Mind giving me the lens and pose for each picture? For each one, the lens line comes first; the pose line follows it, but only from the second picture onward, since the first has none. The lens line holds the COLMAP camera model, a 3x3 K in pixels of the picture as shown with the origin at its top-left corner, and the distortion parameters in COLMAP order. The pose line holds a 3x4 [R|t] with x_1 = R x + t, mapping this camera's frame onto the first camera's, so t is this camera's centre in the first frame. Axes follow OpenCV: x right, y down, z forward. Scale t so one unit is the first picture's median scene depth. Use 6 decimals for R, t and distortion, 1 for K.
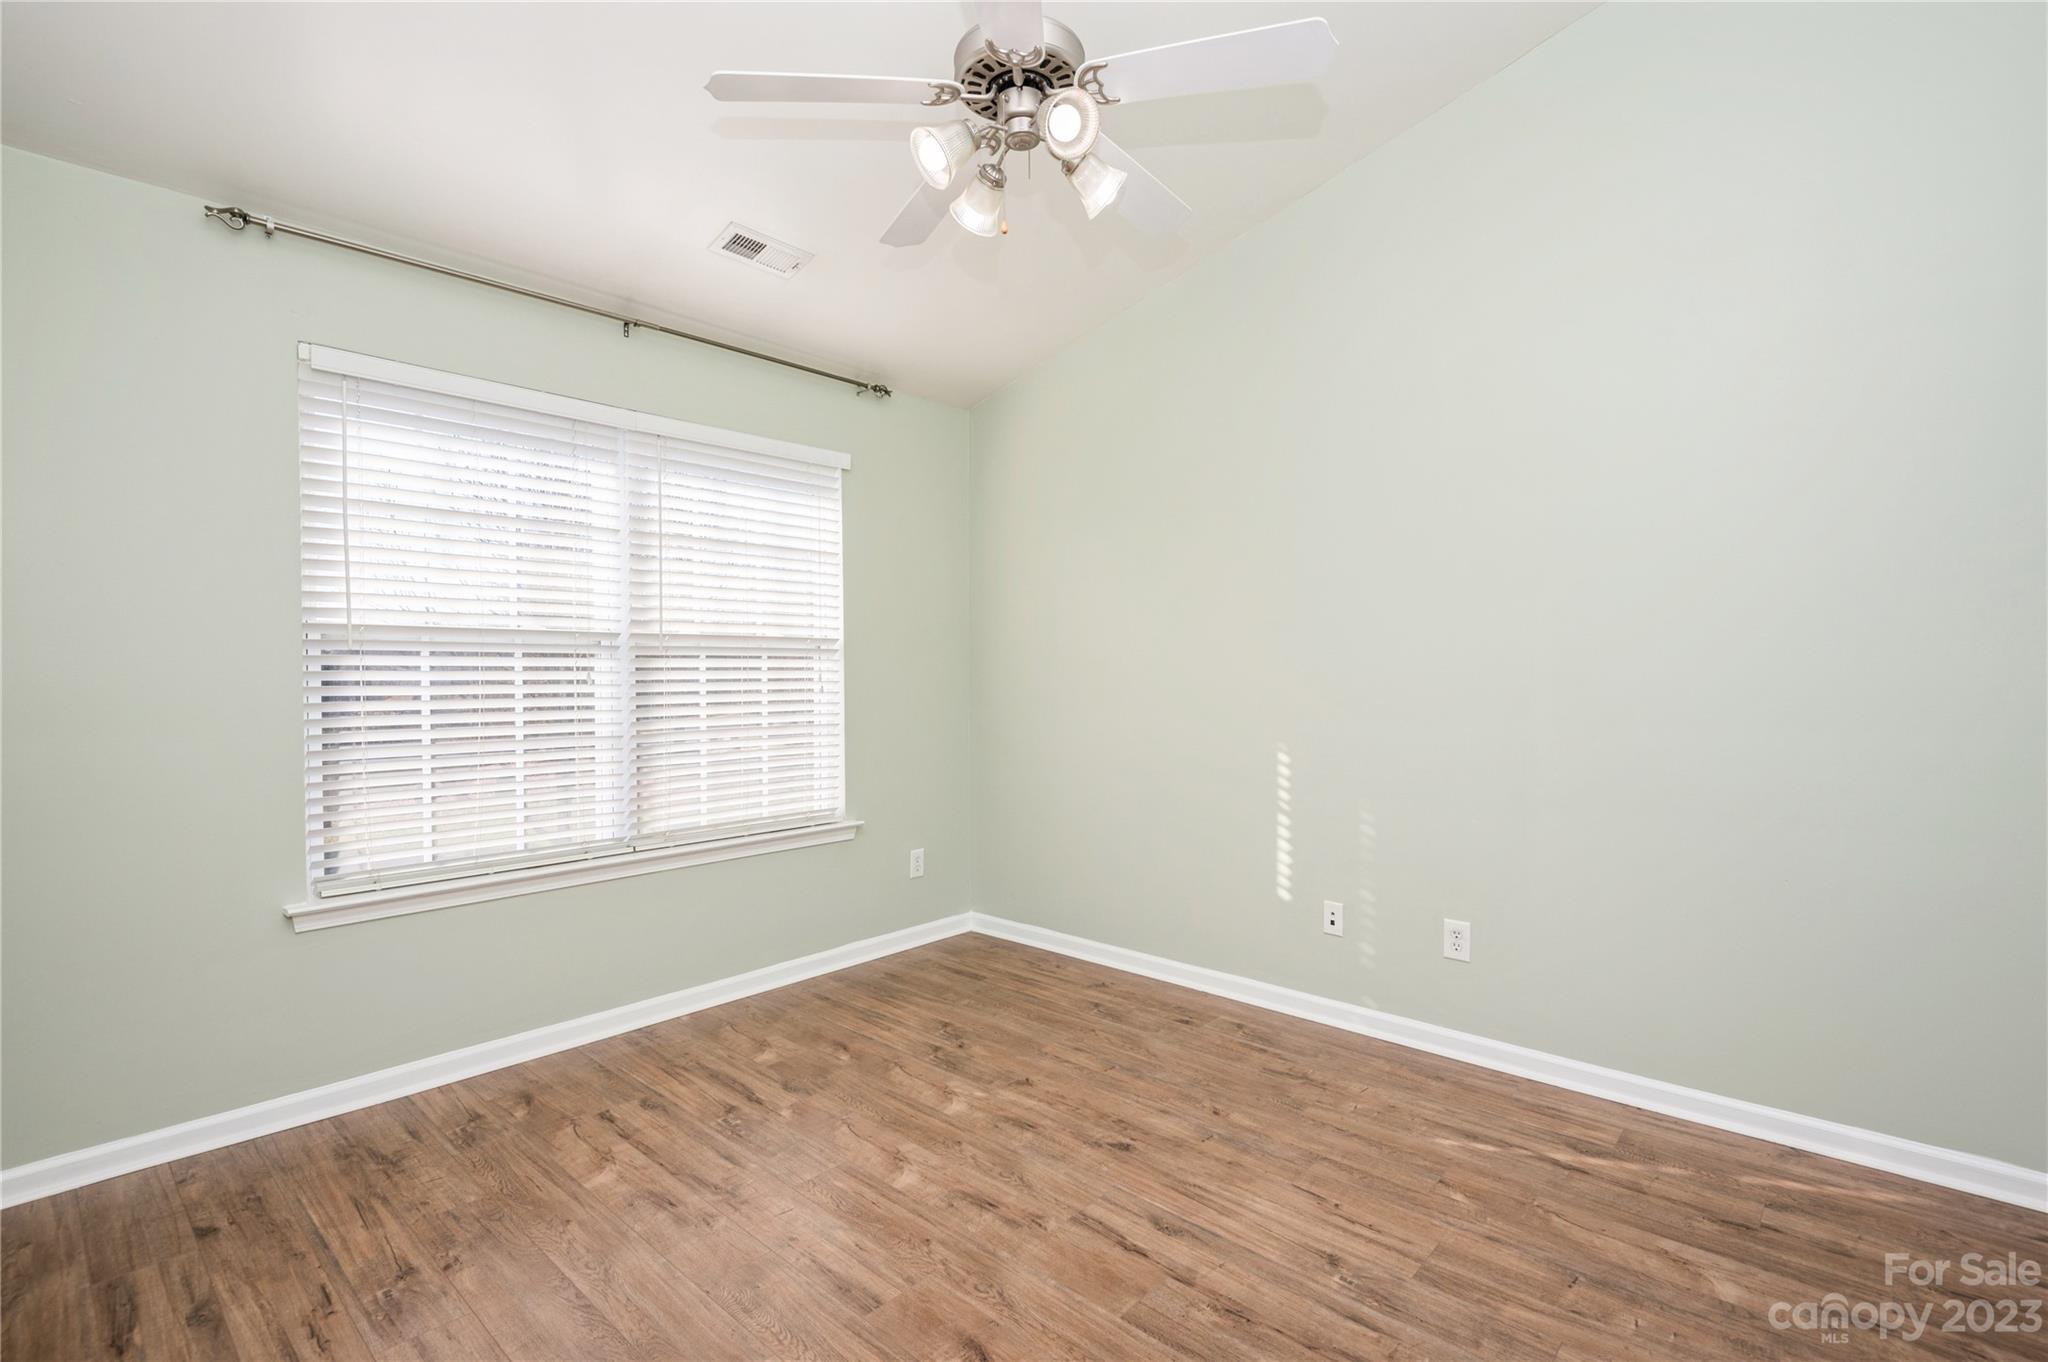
lens RADIAL K [[931.2, 0, 1030.7], [0, 931.2, 685.2], [0, 0, 1]] dist [0.021349, -0.015341]
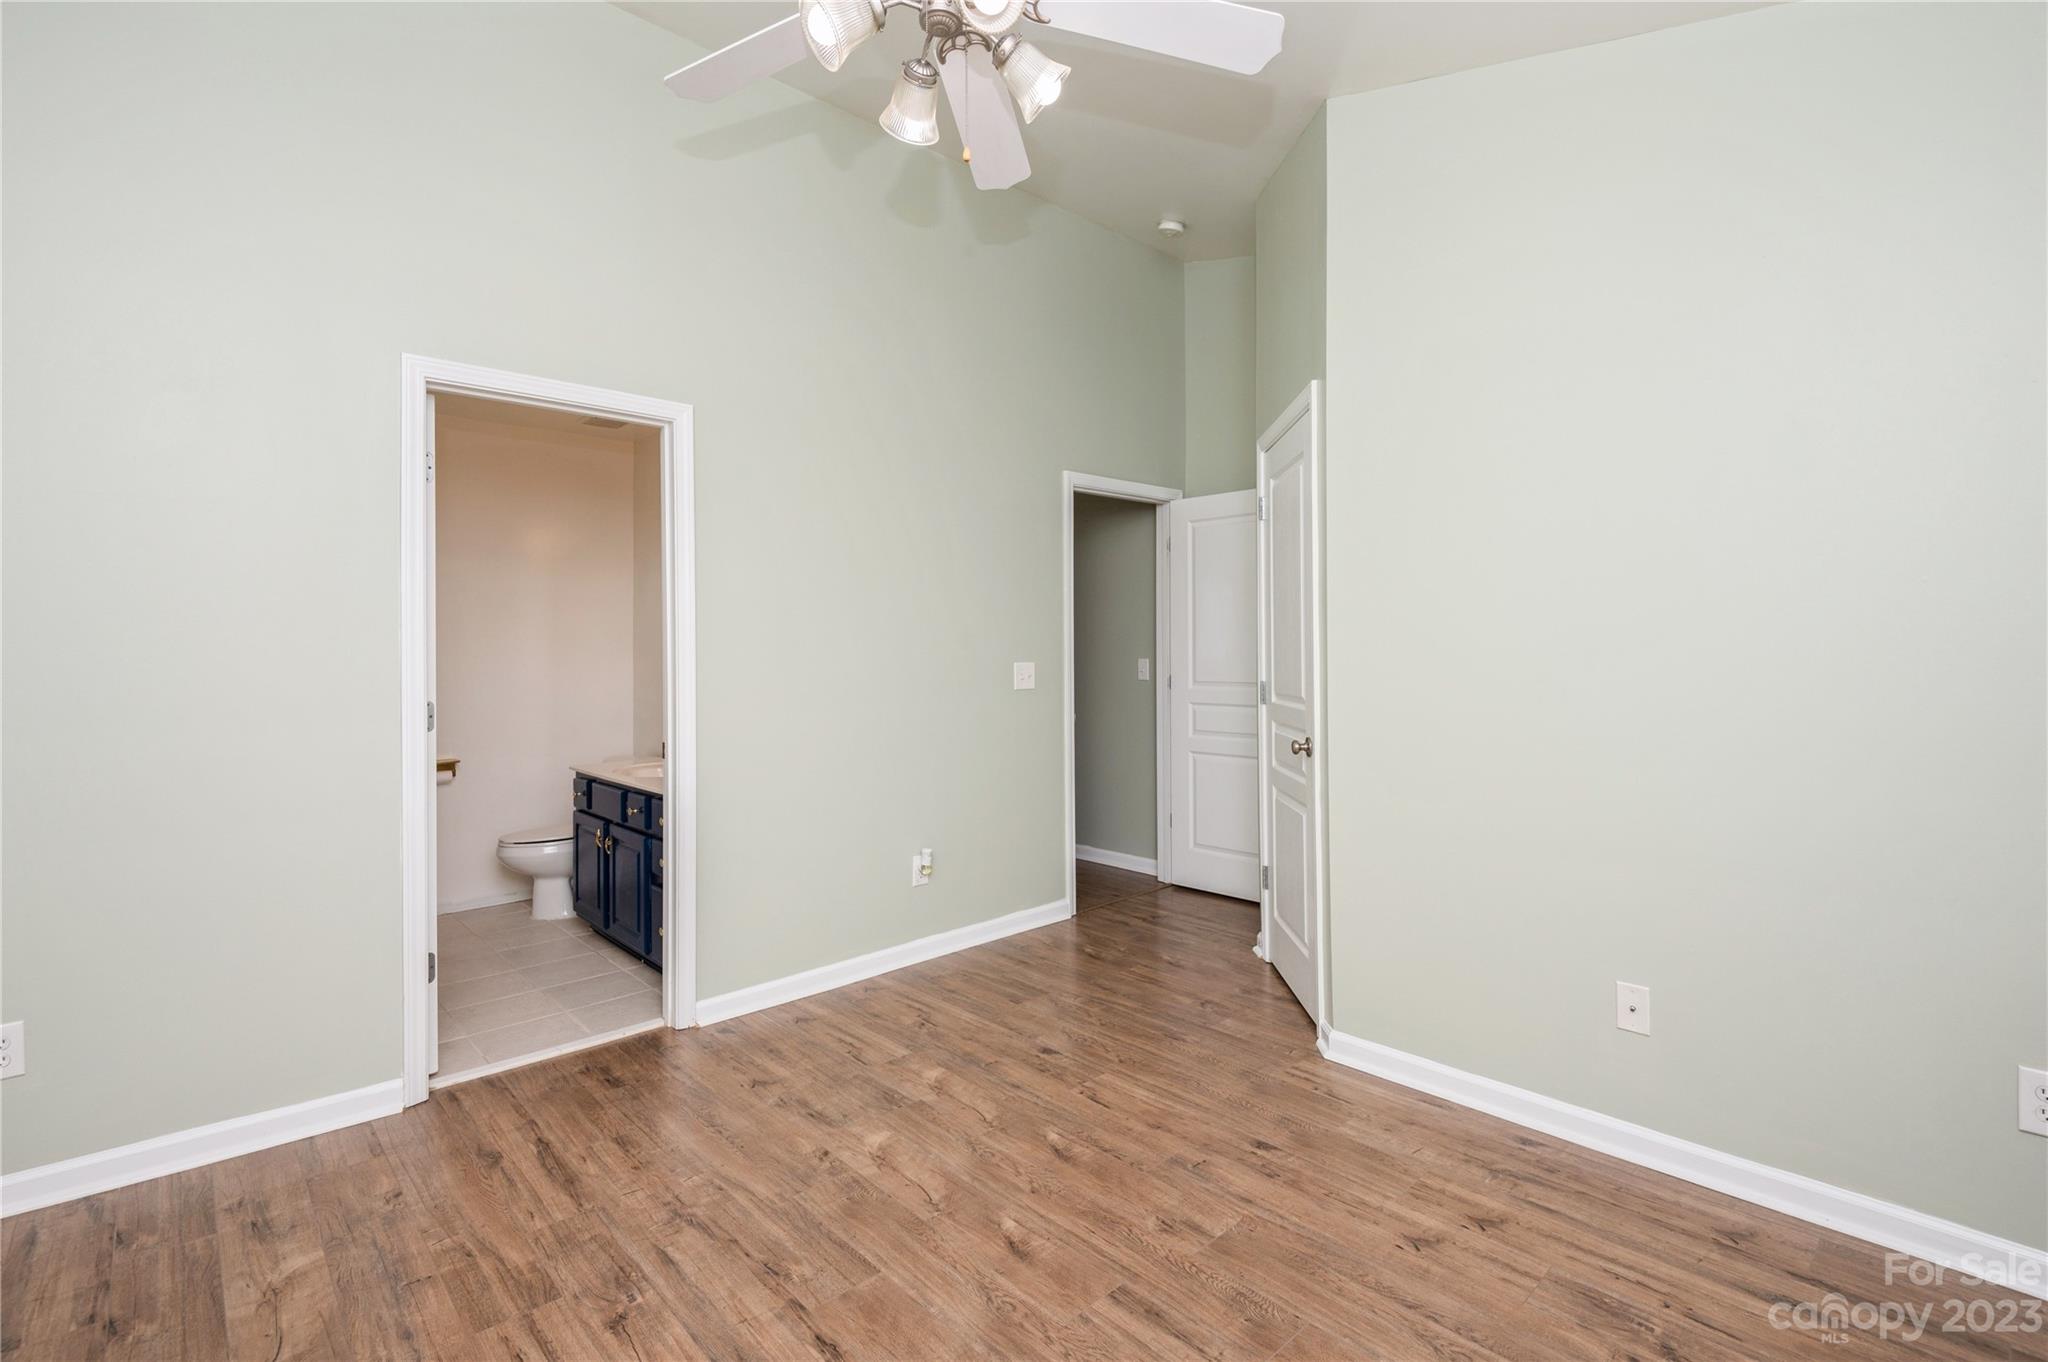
lens RADIAL K [[931.2, 0, 1026.9], [0, 931.2, 668.3], [0, 0, 1]] dist [0.021349, -0.015341]
pose [[-0.995979, 0.009180, 0.089119, -0.128675], [0.010903, 0.999763, 0.018867, -0.020916], [-0.088925, 0.019763, -0.995842, 1.534788]]
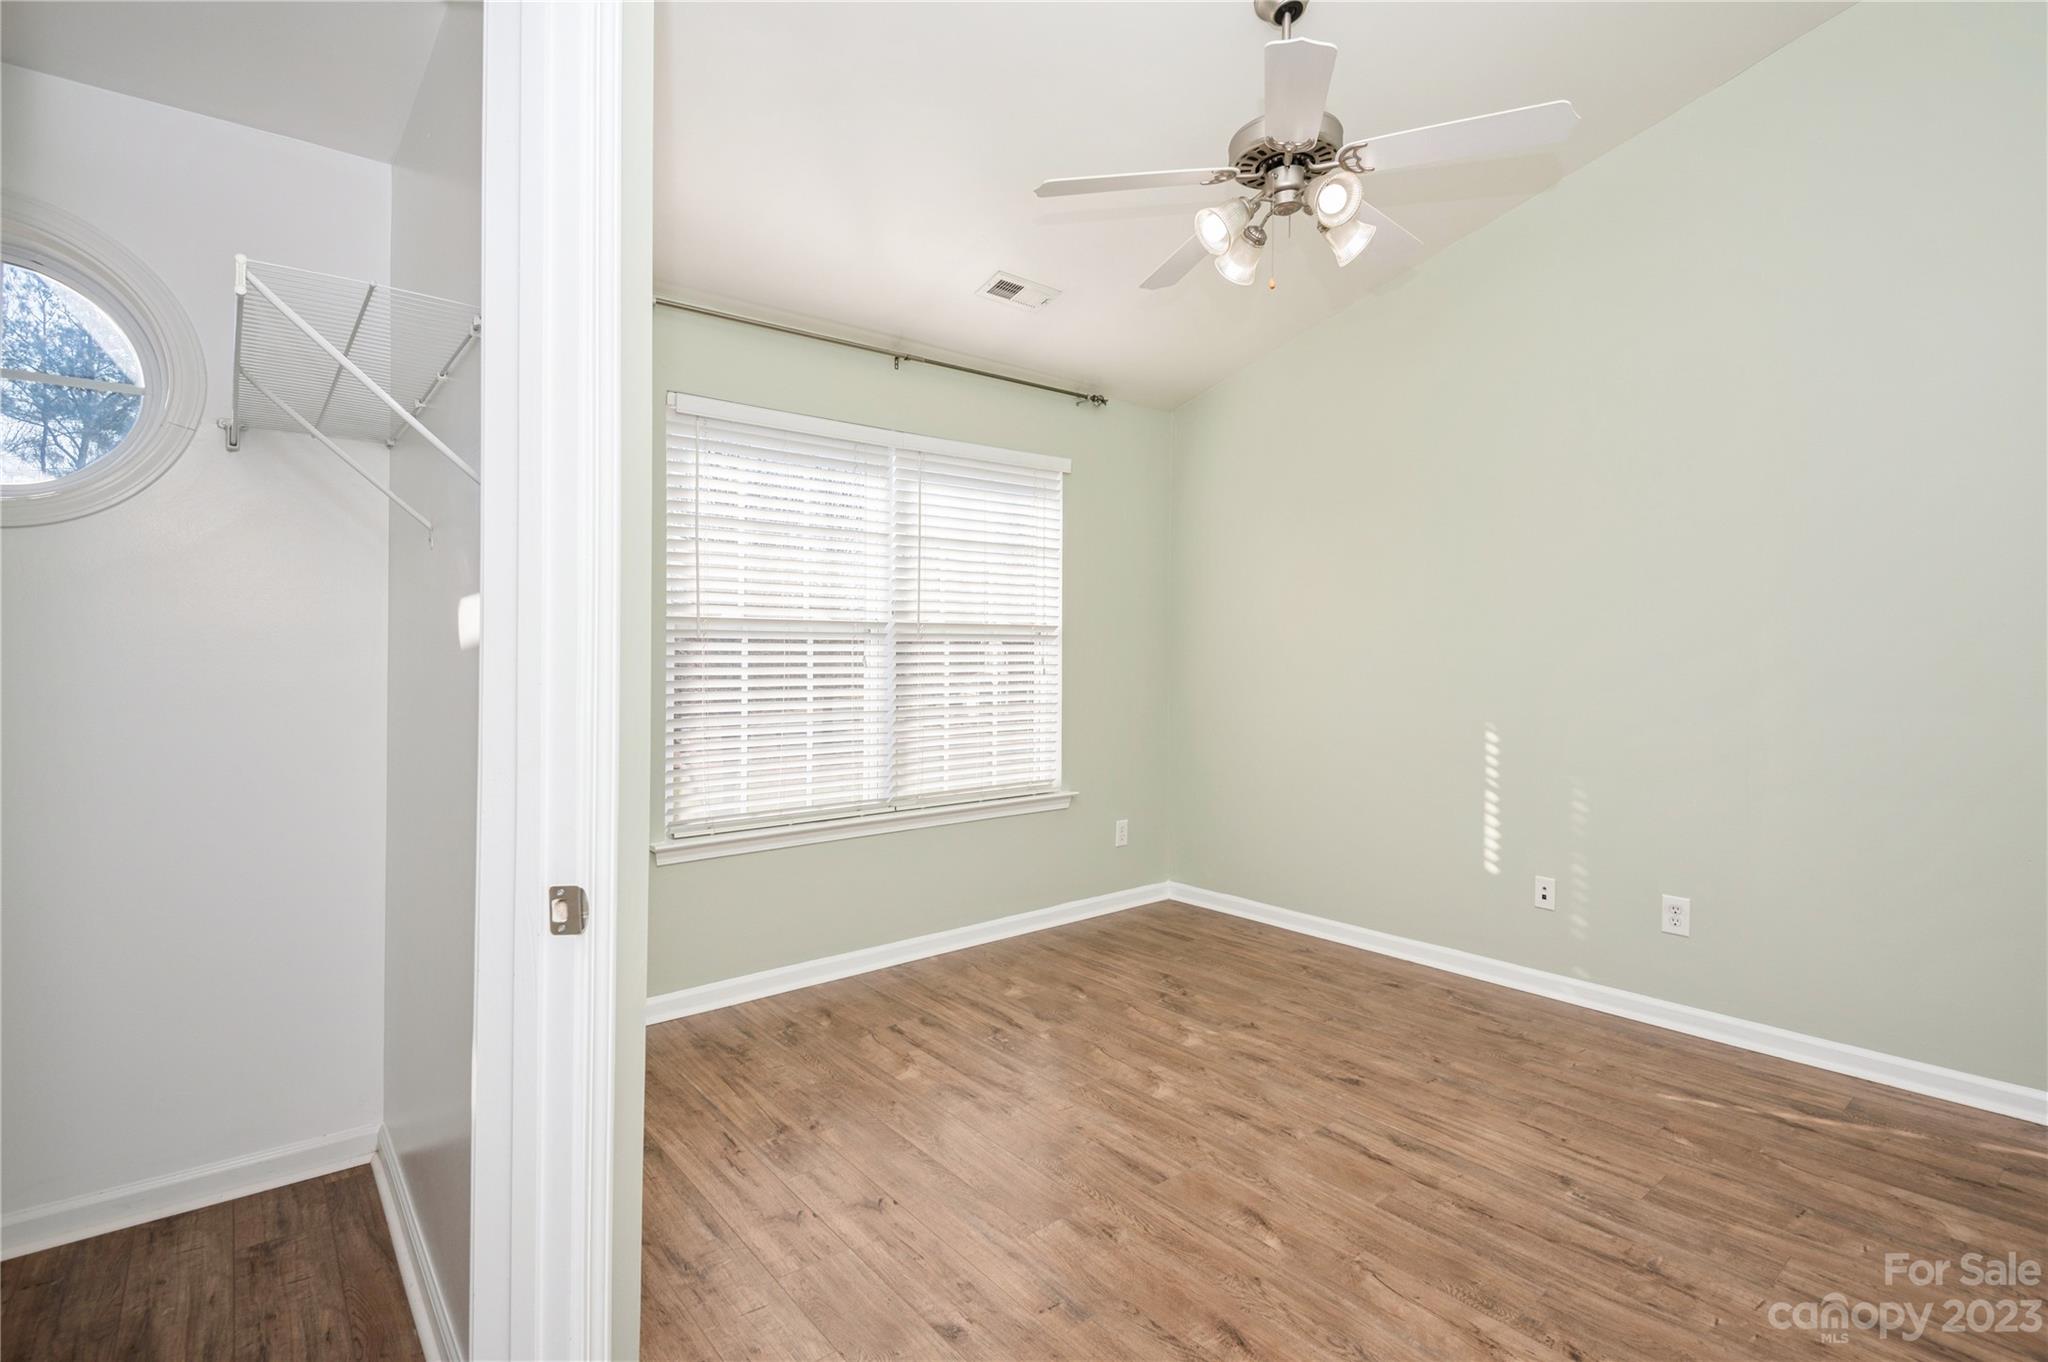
lens RADIAL K [[953.9, 0, 1024.7], [0, 953.9, 666.2], [0, 0, 1]] dist [0.012092, -0.008722]
pose [[0.988678, 0.001467, -0.150044, -0.120760], [-0.001858, 0.999995, -0.002461, 0.001548], [0.150039, 0.002712, 0.988676, -0.193323]]
